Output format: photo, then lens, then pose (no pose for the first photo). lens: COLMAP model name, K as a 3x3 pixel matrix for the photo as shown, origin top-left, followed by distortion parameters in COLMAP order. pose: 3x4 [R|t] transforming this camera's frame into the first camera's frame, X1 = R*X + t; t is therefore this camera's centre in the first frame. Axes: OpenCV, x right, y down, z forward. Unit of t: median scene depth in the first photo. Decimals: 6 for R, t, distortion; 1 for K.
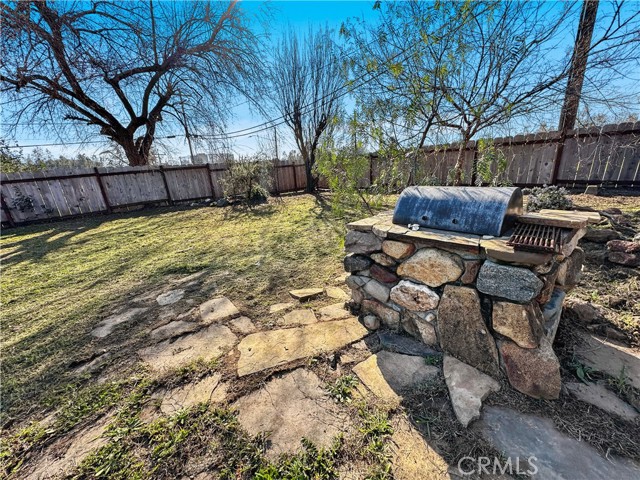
lens RADIAL K [[261.1, 0, 319.2], [0, 261.1, 240.3], [0, 0, 1]] dist [-0.003378, 0.000618]
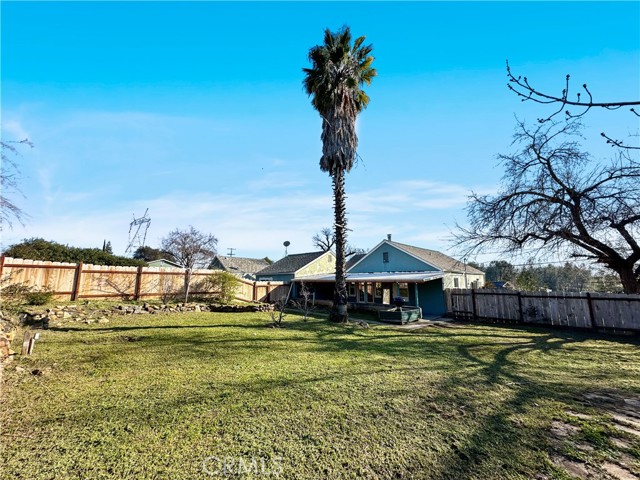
lens RADIAL K [[261.1, 0, 319.0], [0, 261.1, 238.5], [0, 0, 1]] dist [-0.003378, 0.000618]
pose [[0.094811, -0.087052, -0.991682, 0.295190], [-0.310047, 0.944040, -0.112513, 0.014766], [0.945982, 0.318135, 0.062515, -0.406985]]
